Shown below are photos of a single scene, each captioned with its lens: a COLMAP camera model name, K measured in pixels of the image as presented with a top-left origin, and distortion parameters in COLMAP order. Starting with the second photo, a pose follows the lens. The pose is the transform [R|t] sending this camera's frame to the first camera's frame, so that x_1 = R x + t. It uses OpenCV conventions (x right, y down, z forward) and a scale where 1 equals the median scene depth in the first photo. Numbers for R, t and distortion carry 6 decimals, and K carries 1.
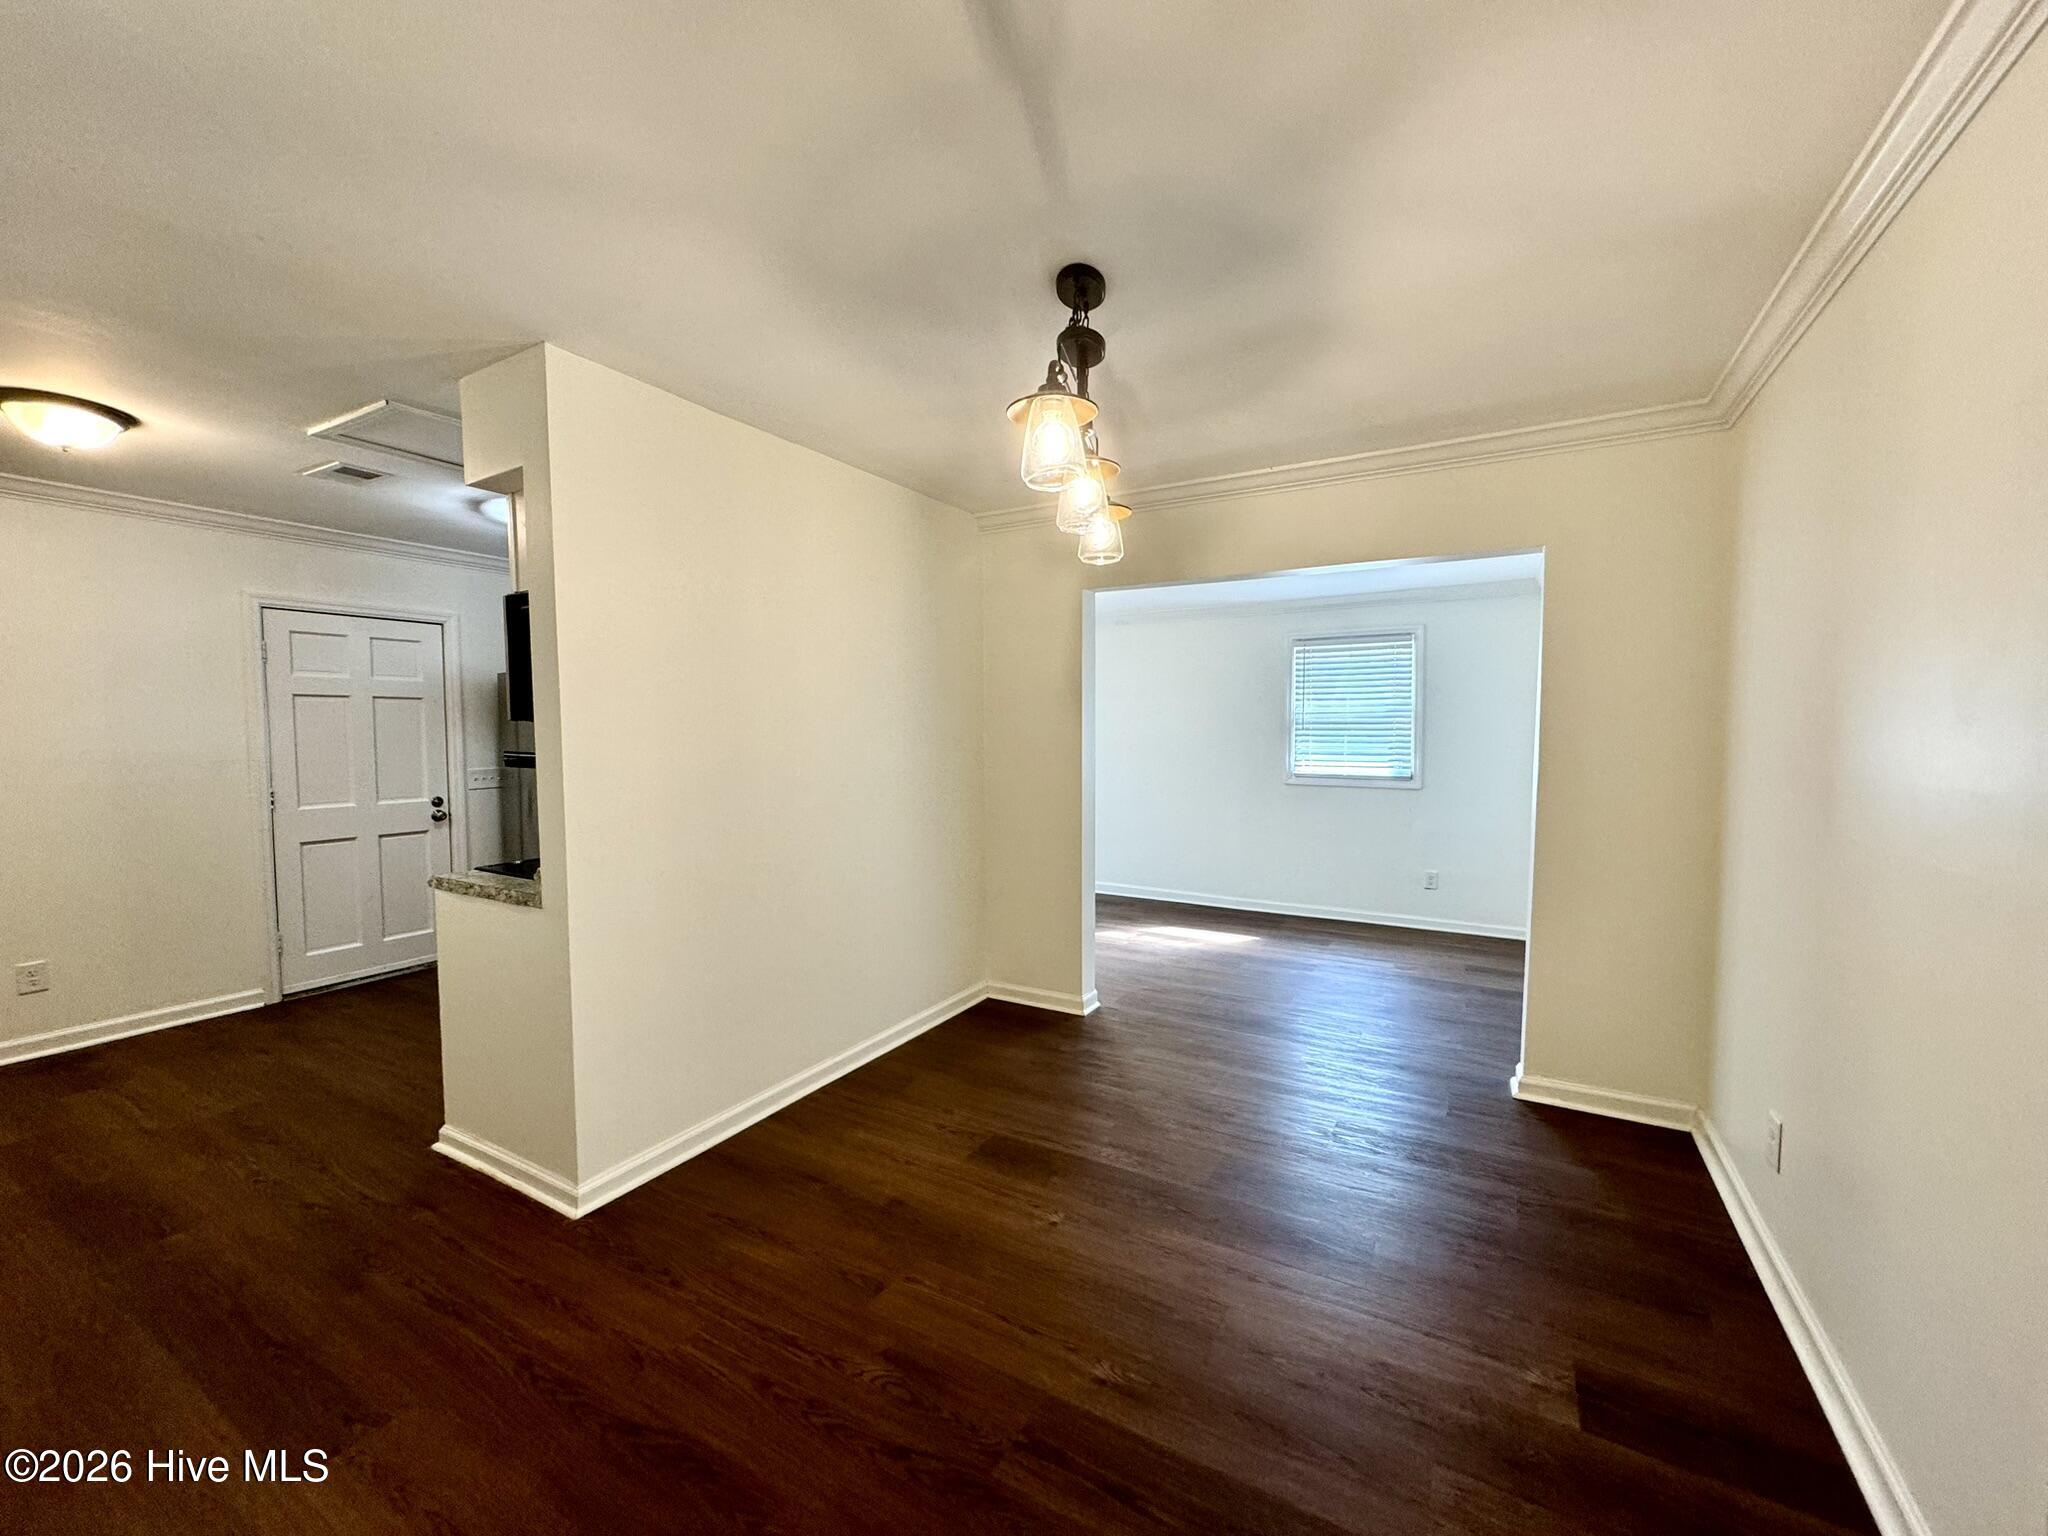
lens RADIAL K [[815.6, 0, 1025.1], [0, 815.6, 770.6], [0, 0, 1]] dist [-0.001817, -0.000348]
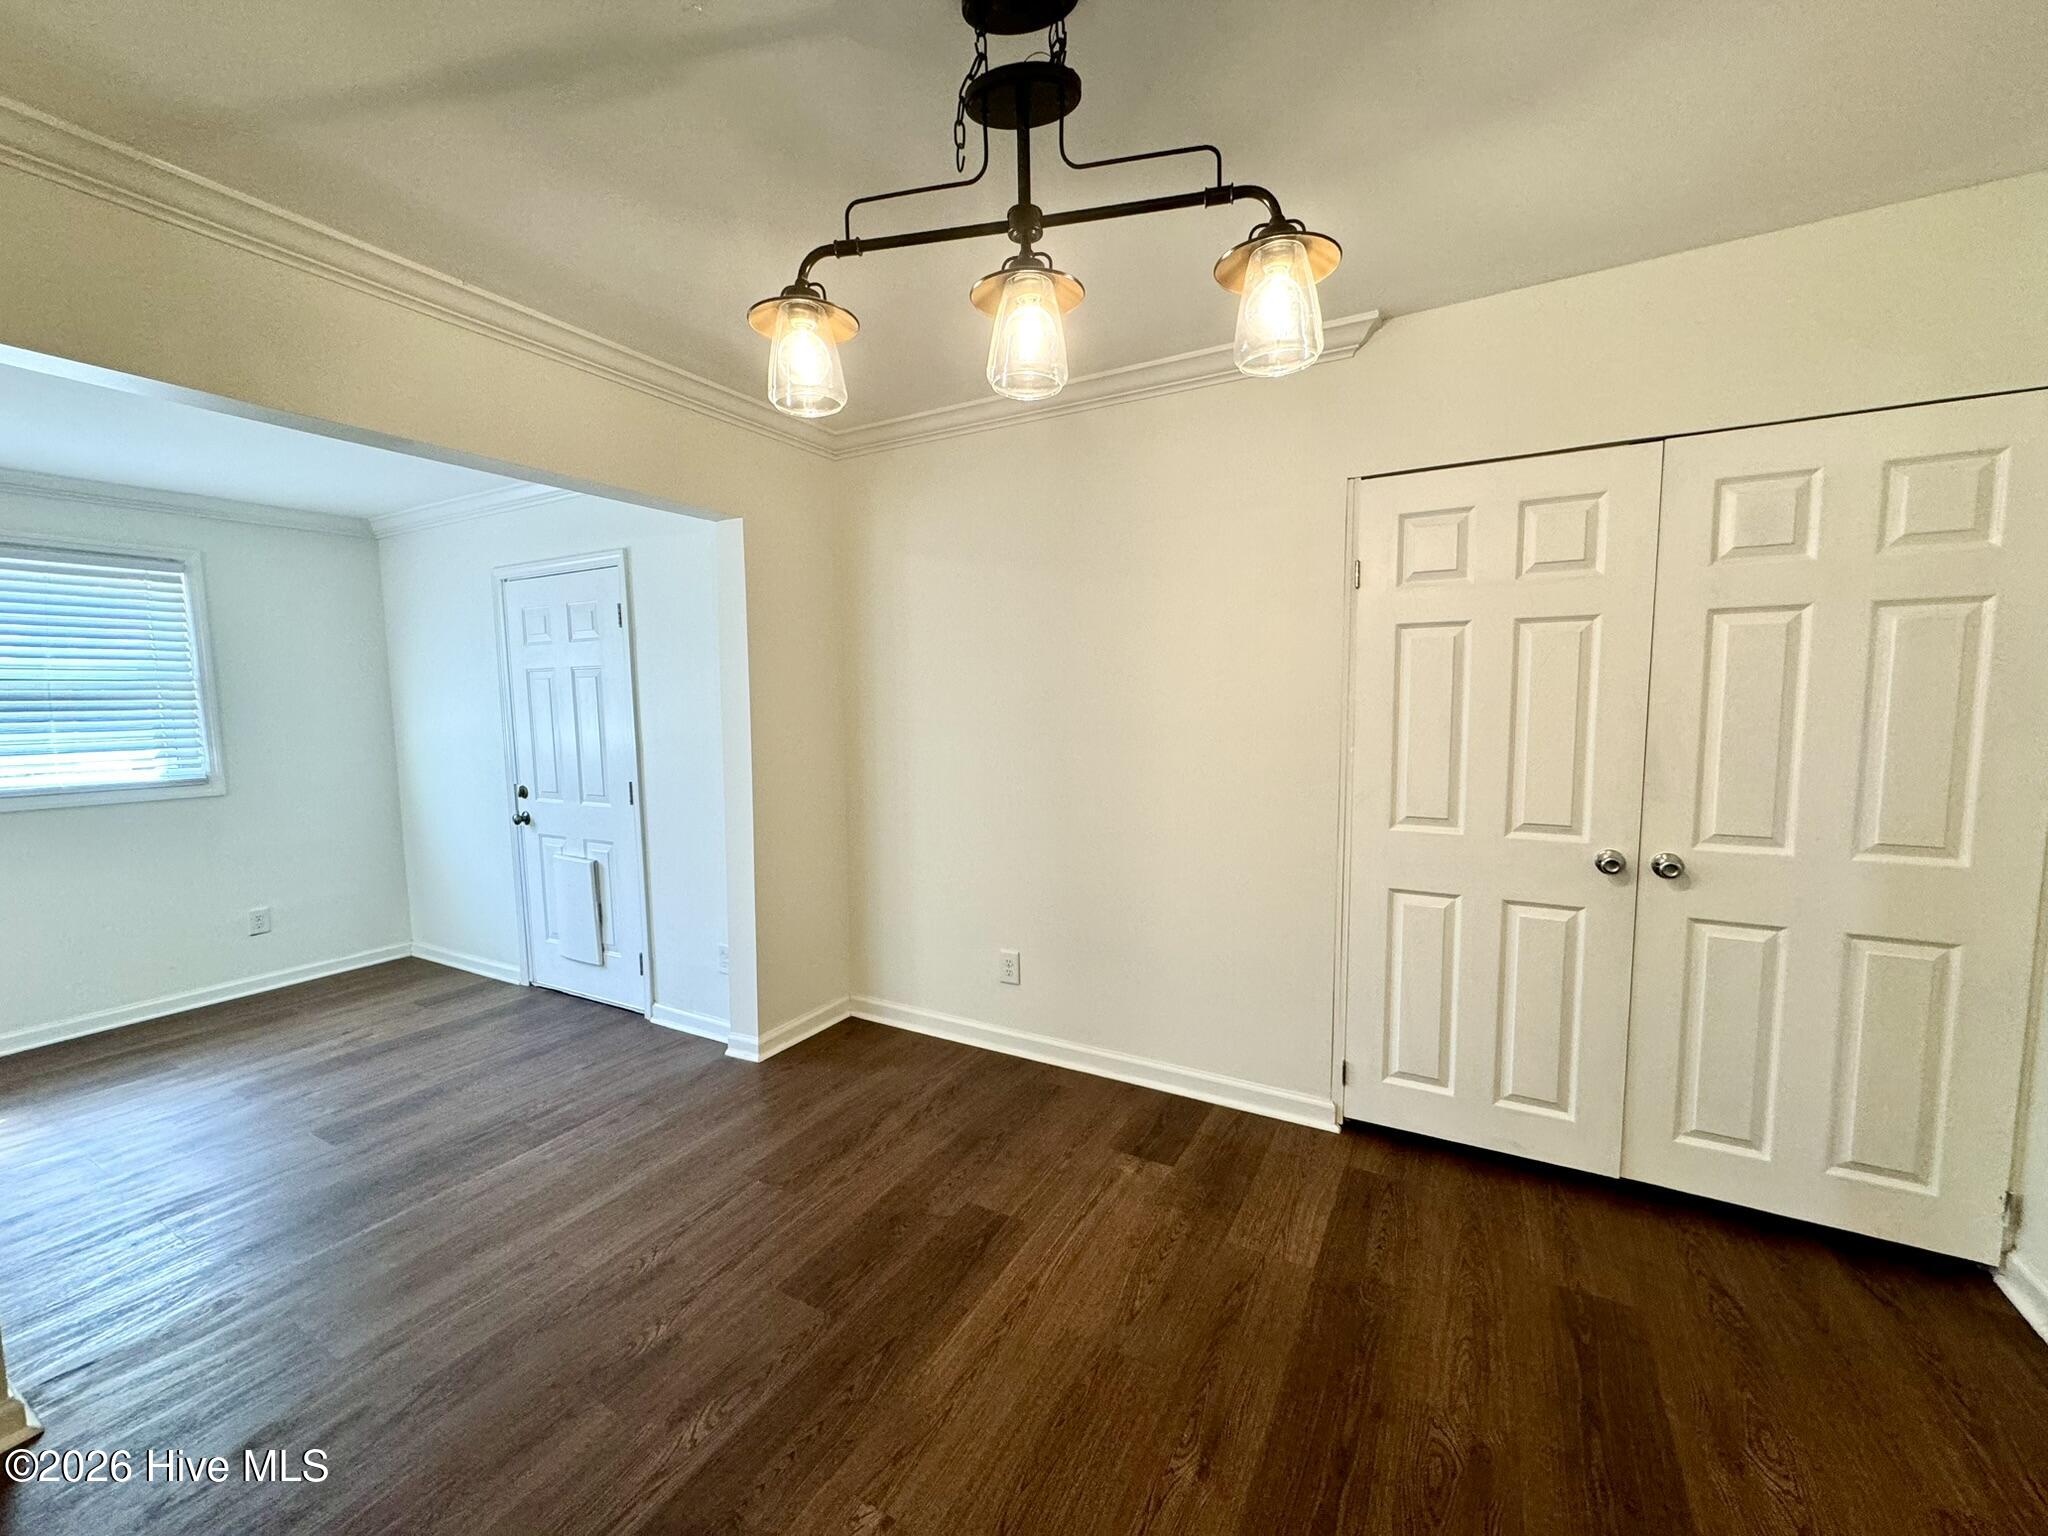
lens RADIAL K [[814.1, 0, 1027.8], [0, 814.1, 781.8], [0, 0, 1]] dist [-0.000569, -0.000103]
pose [[-0.014033, -0.100655, 0.994822, -0.239672], [0.064386, 0.992765, 0.101355, -0.017170], [-0.997826, 0.065475, -0.007451, 0.411655]]
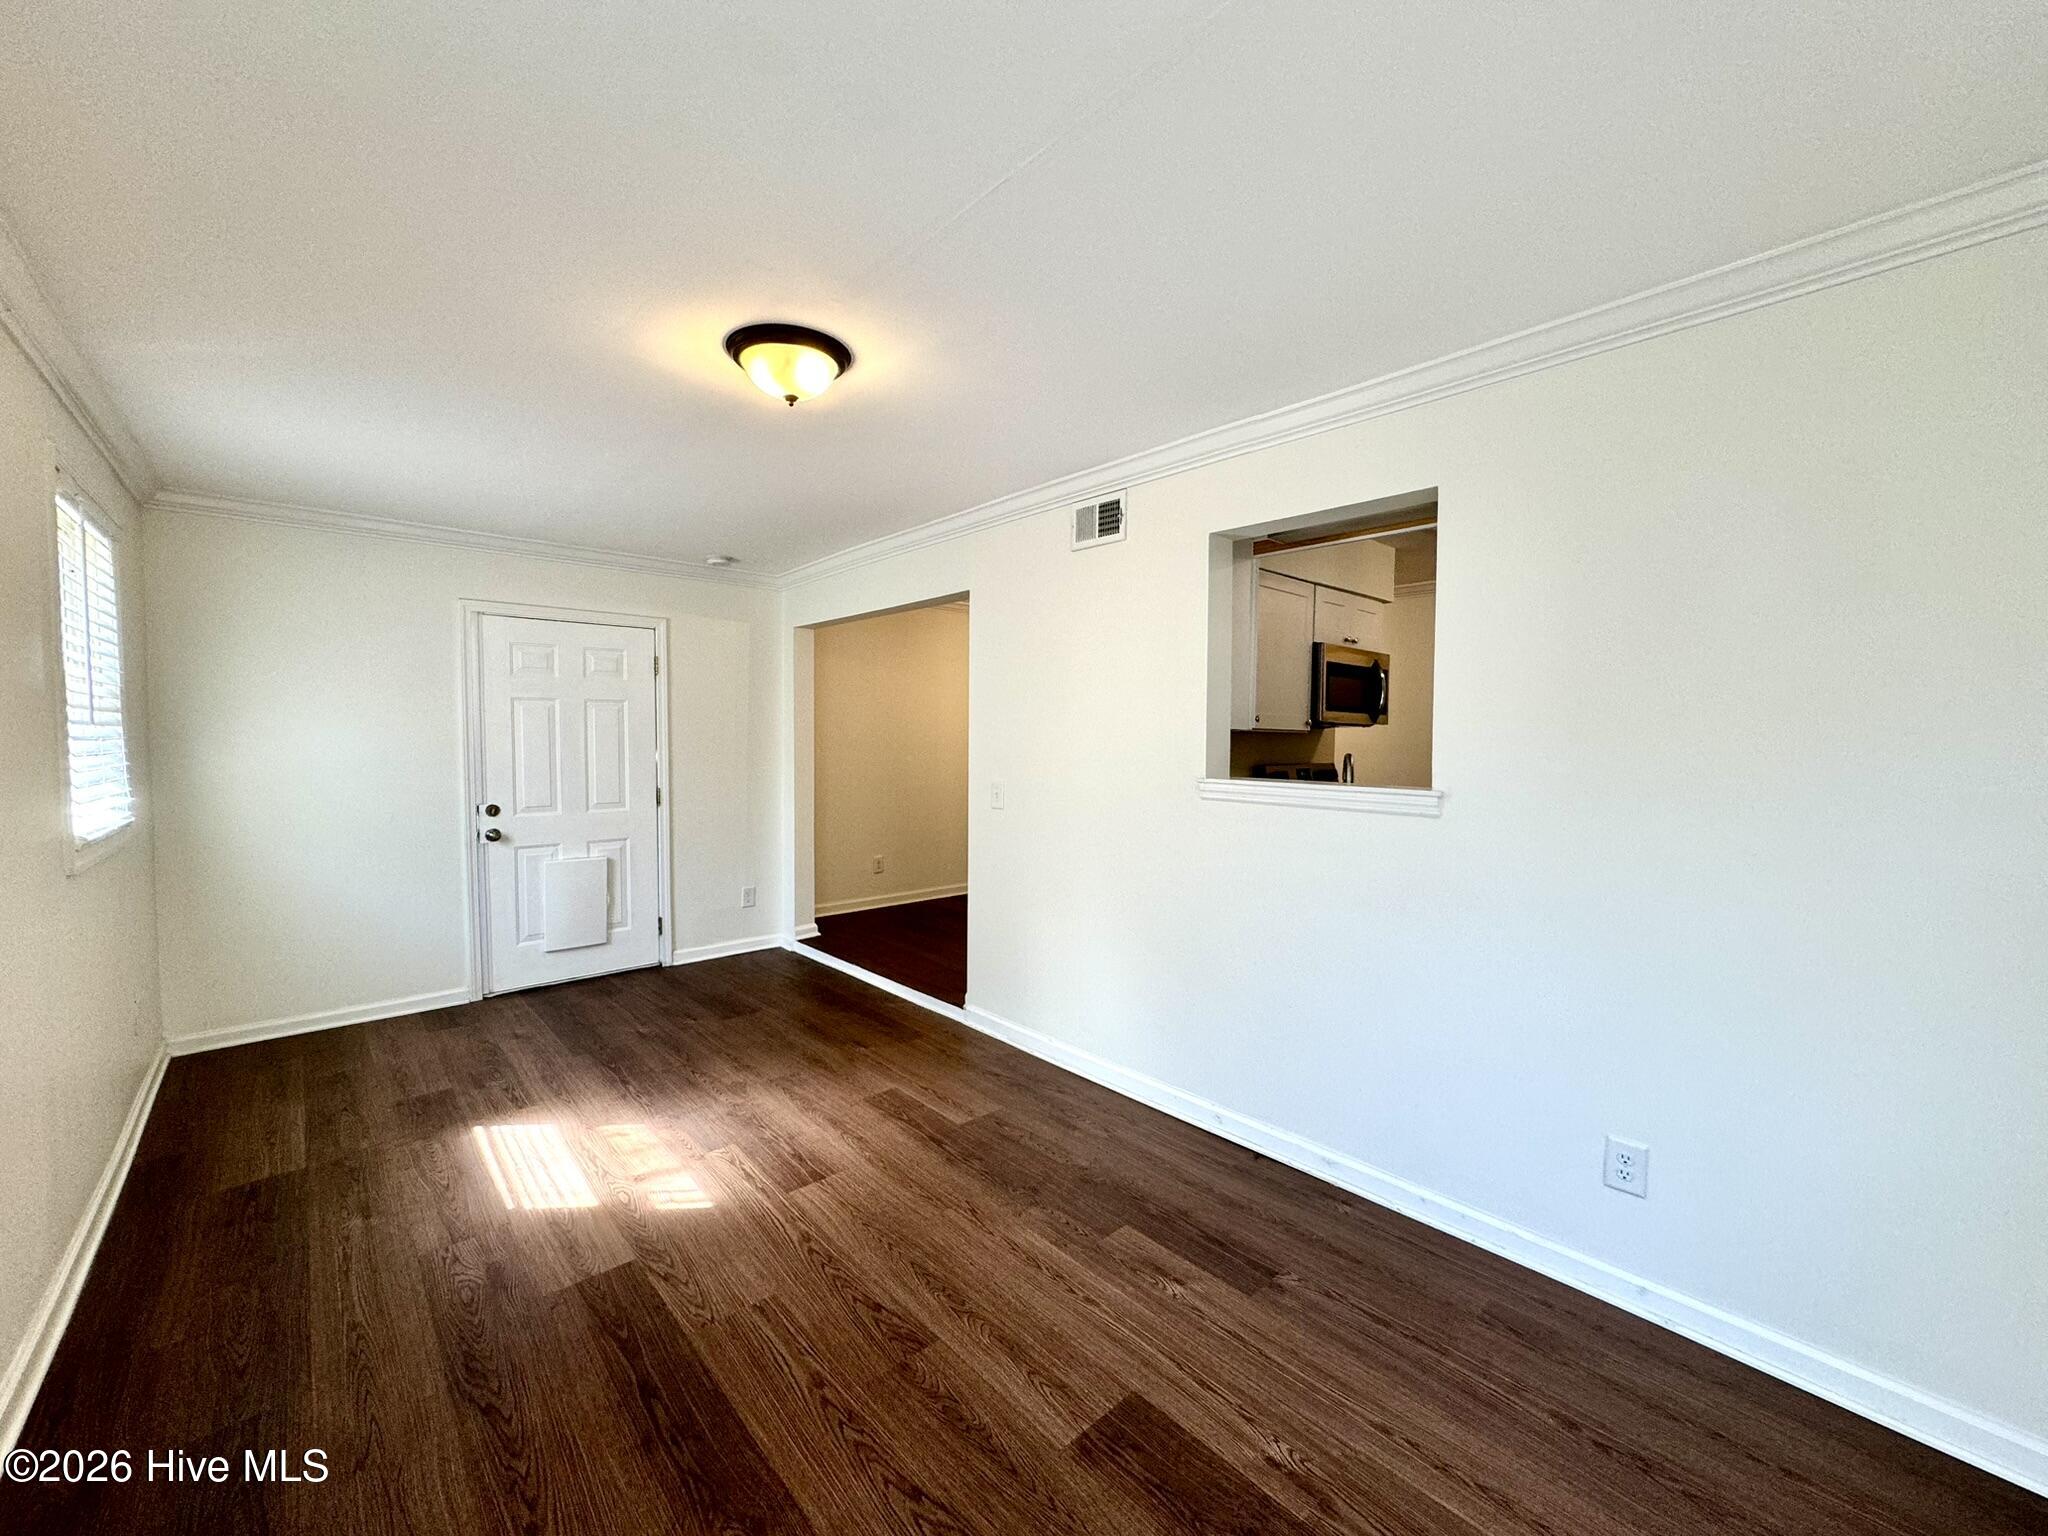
lens RADIAL K [[815.6, 0, 1025.1], [0, 815.6, 770.6], [0, 0, 1]] dist [-0.001817, -0.000348]
pose [[-0.947863, -0.014454, 0.318351, -0.242876], [0.016498, 0.995406, 0.094316, -0.074633], [-0.318251, 0.094651, -0.943269, 1.587403]]
